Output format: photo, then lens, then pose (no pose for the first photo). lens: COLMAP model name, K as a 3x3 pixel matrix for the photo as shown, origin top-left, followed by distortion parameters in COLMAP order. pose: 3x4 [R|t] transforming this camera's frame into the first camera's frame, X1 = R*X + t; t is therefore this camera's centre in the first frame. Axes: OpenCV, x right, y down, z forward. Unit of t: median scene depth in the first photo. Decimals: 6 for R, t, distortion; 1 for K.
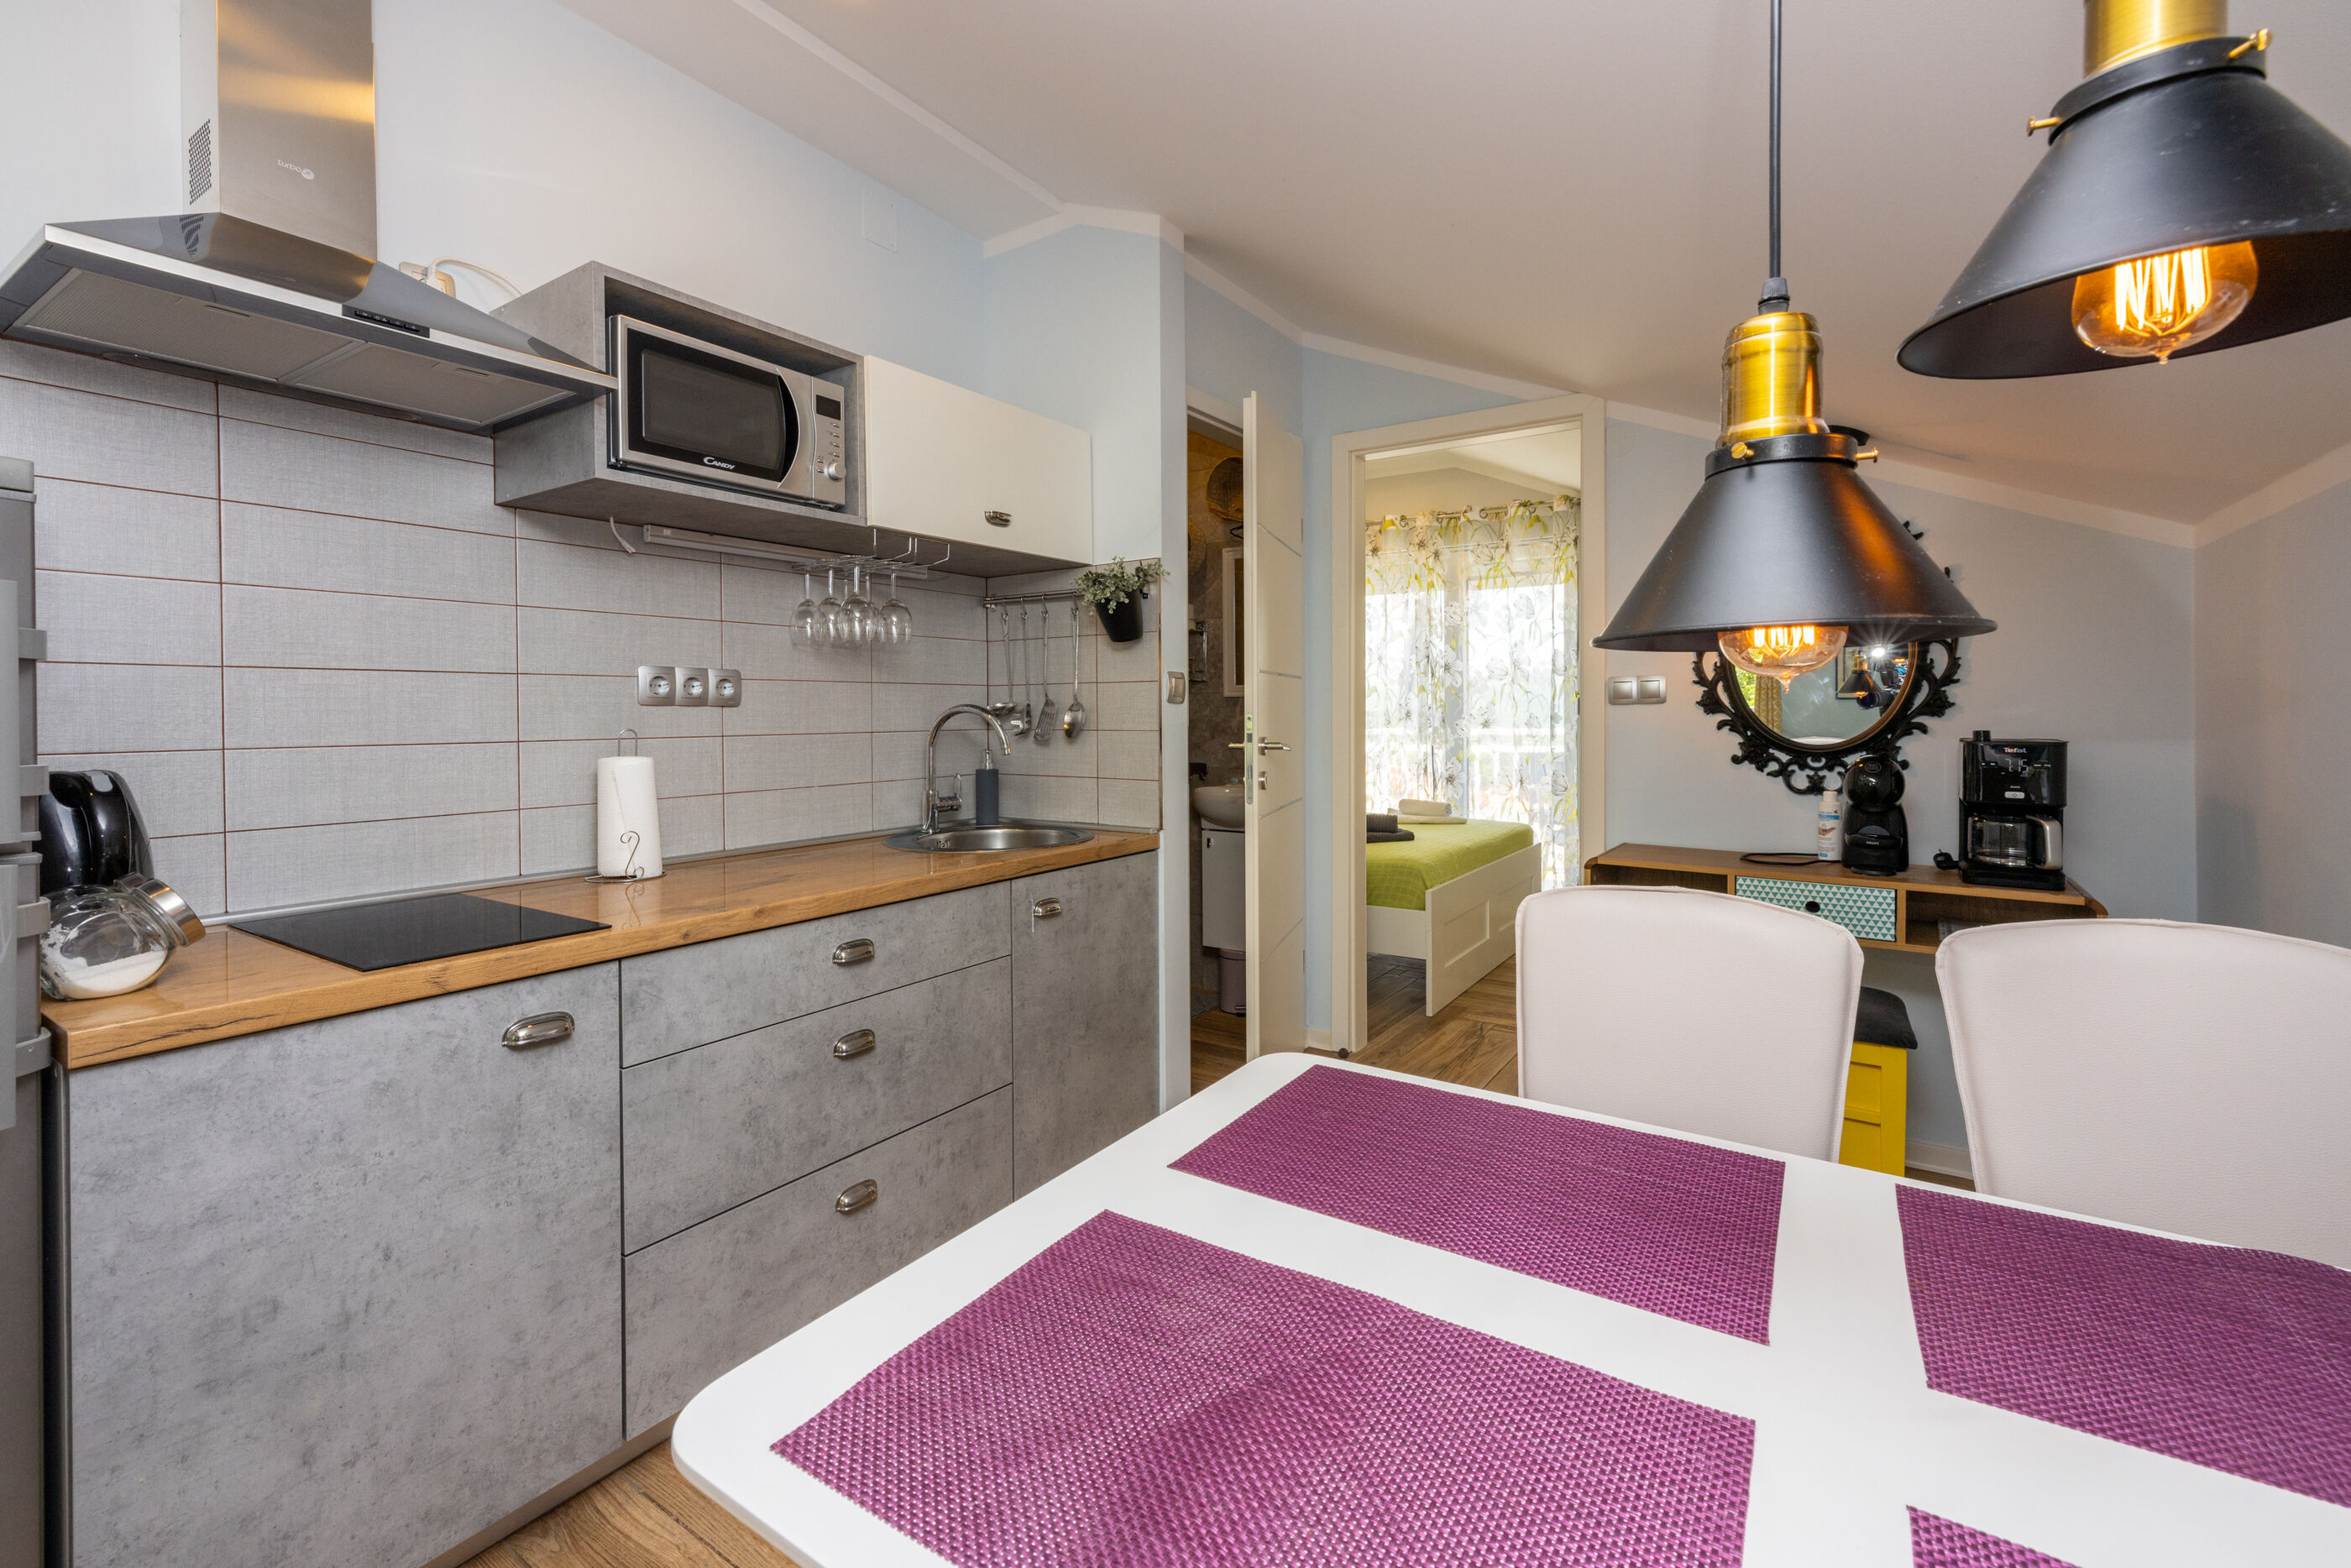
lens RADIAL K [[992.9, 0, 1185.7], [0, 992.9, 723.0], [0, 0, 1]] dist [0.000008, 0.000314]
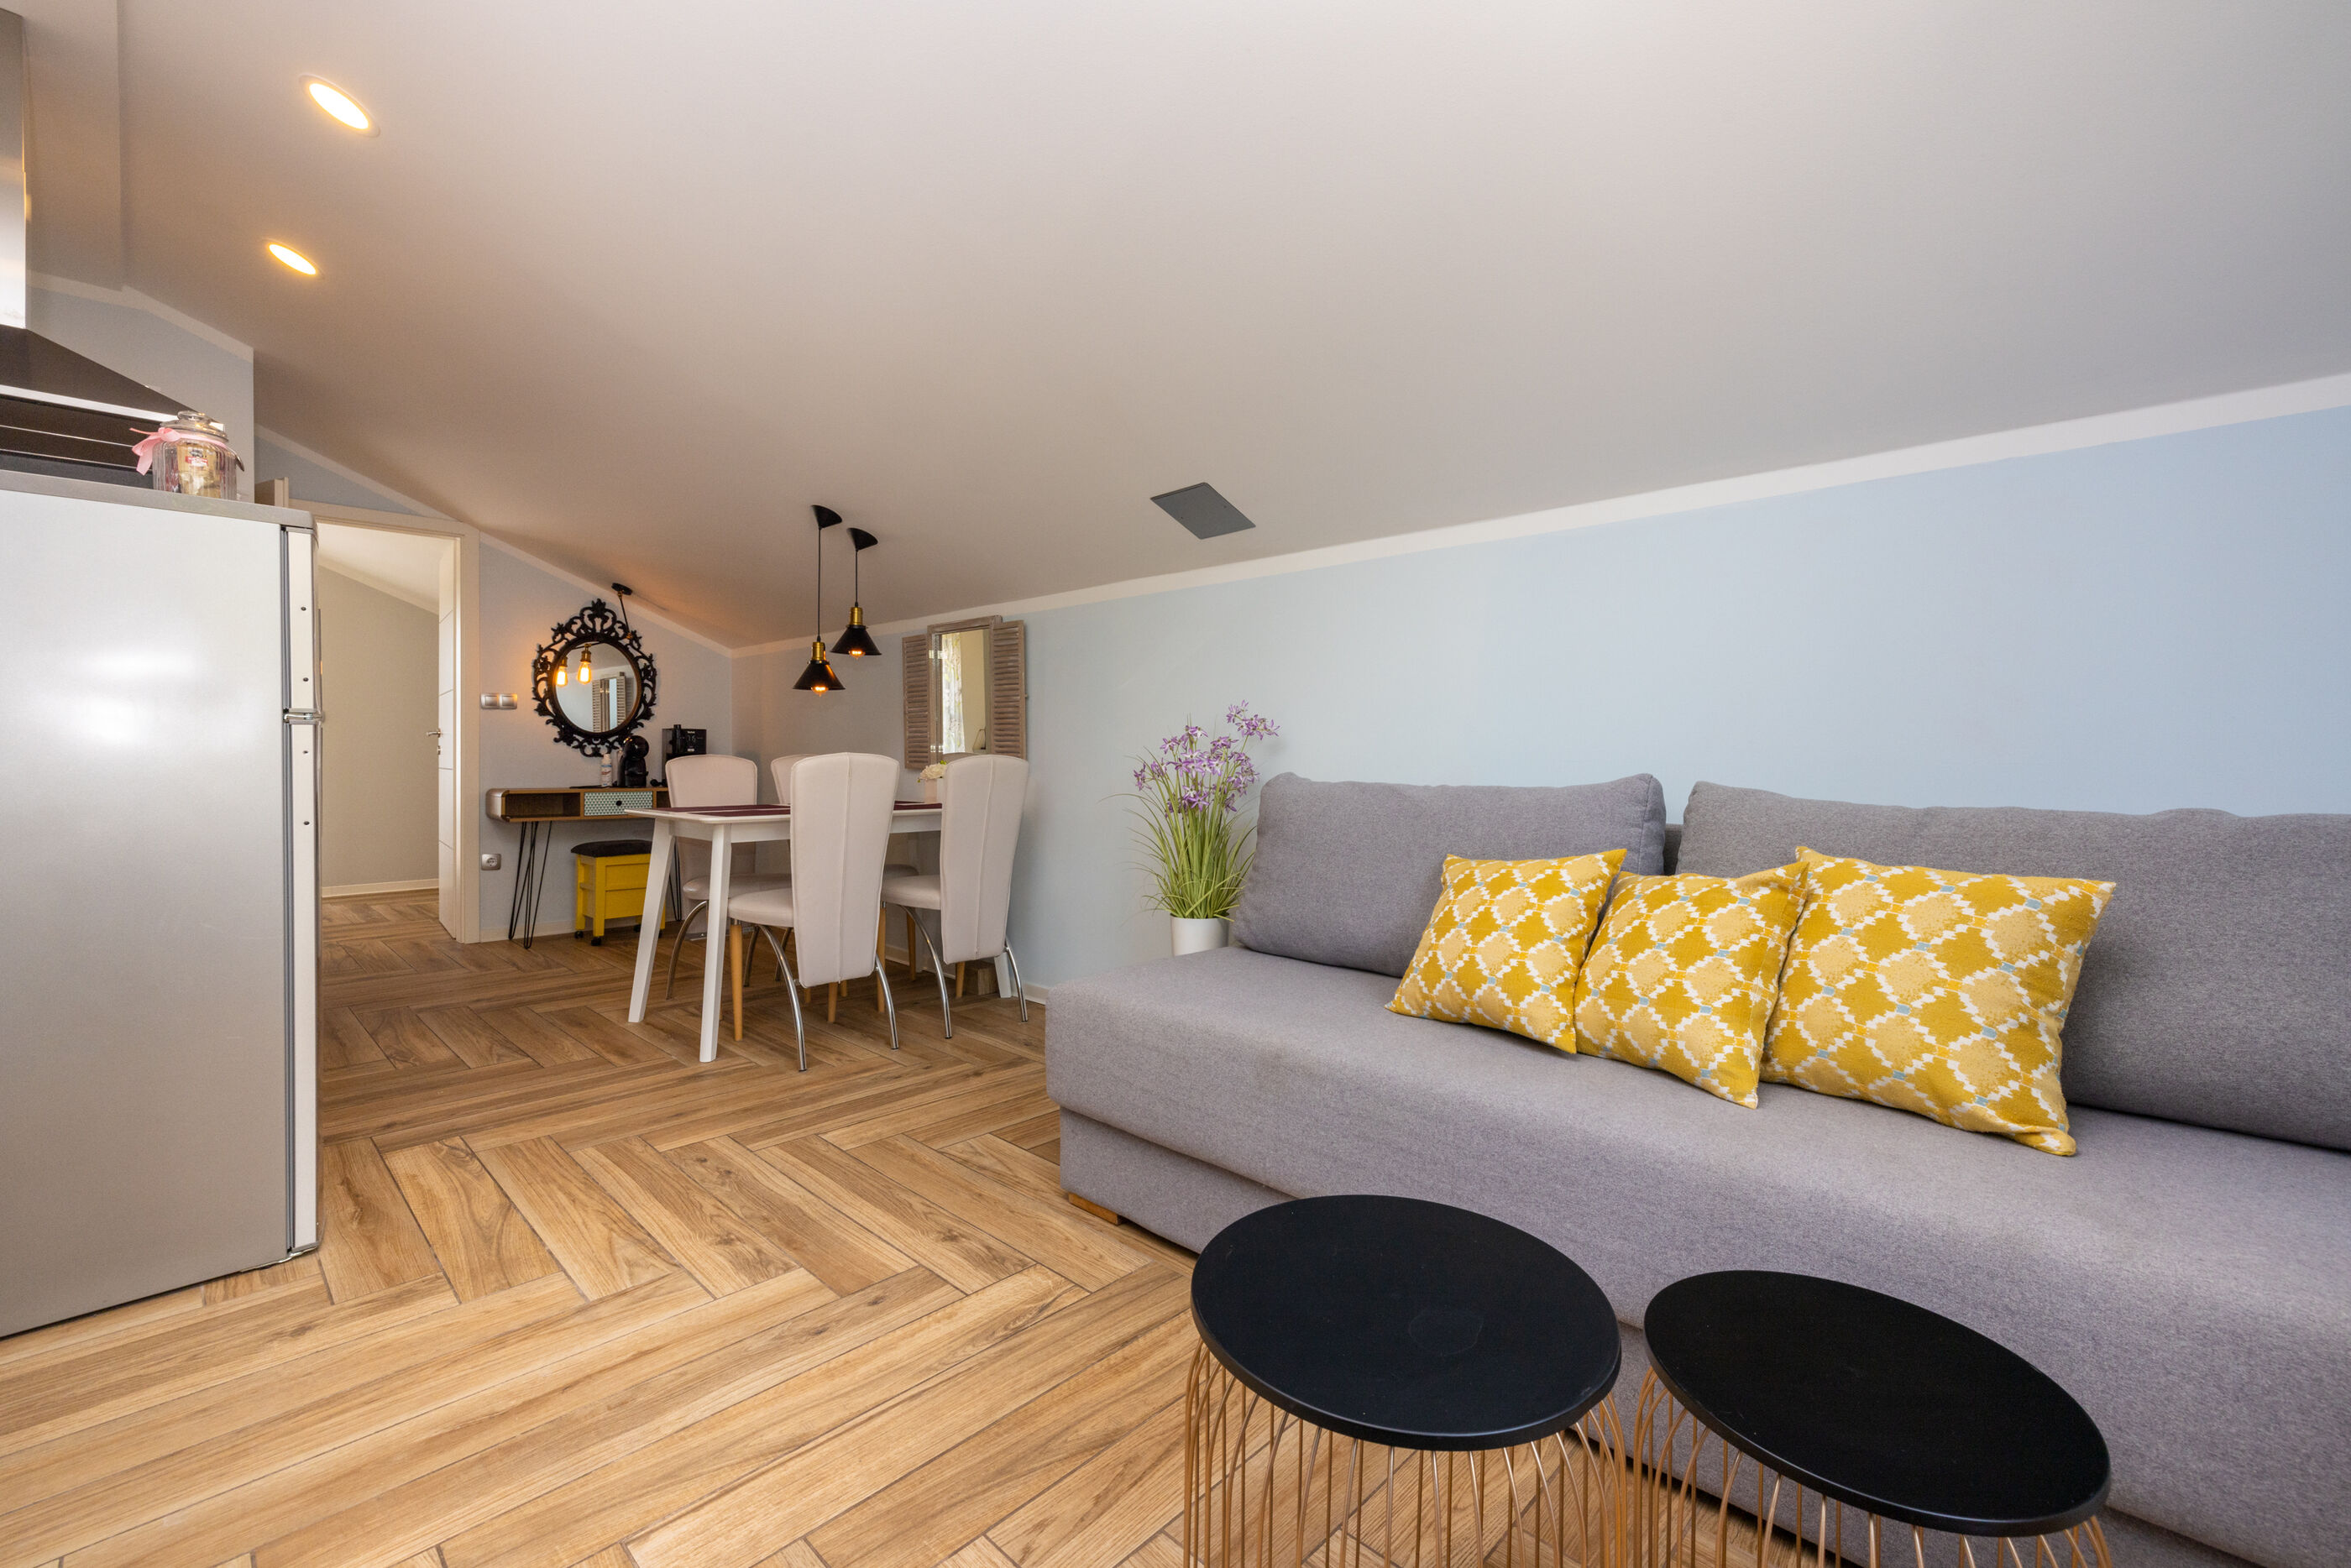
lens RADIAL K [[982.7, 0, 1185.4], [0, 982.7, 756.7], [0, 0, 1]] dist [-0.001269, 0.000387]
pose [[0.170807, 0.000271, 0.985304, -1.468129], [0.007352, 0.999972, -0.001550, 0.107077], [-0.985277, 0.007509, 0.170801, -0.688406]]
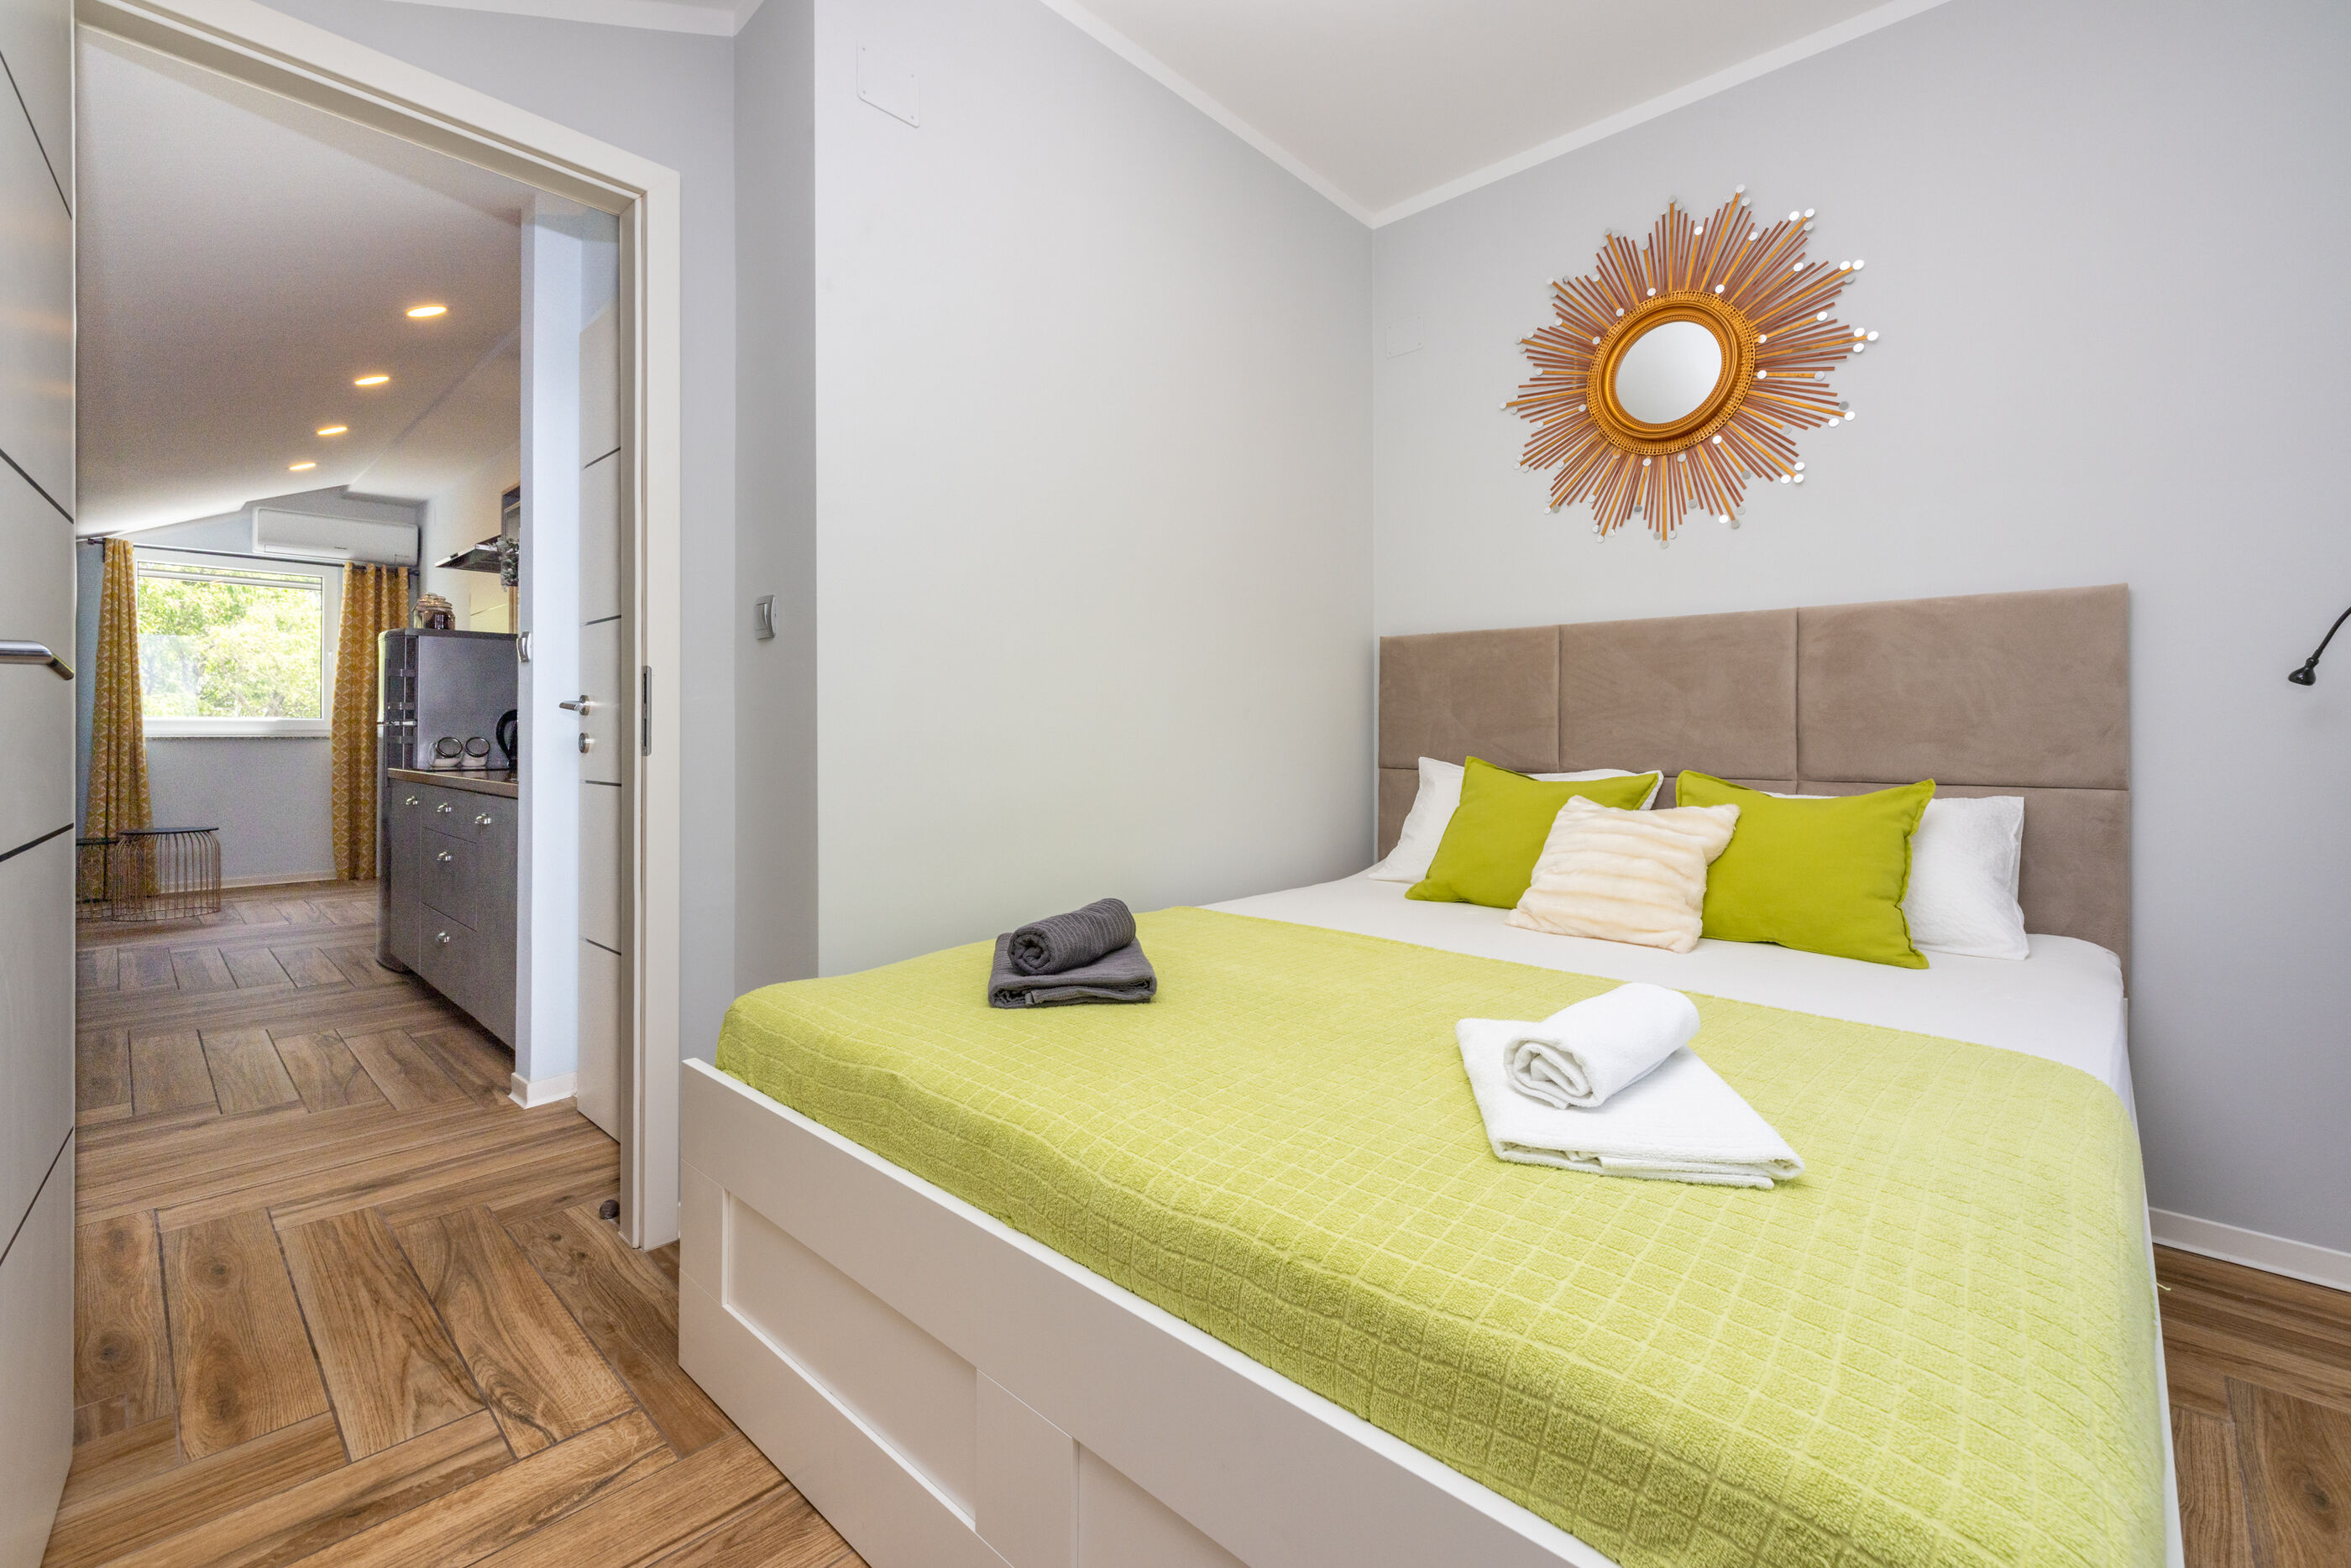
lens RADIAL K [[1000.5, 0, 1191.6], [0, 1000.5, 727.8], [0, 0, 1]] dist [0.000320, 0.000291]
pose [[-0.157766, 0.000839, -0.987476, 1.149669], [-0.010953, 0.999937, 0.002599, 0.048828], [0.987416, 0.011226, -0.157747, 2.339350]]
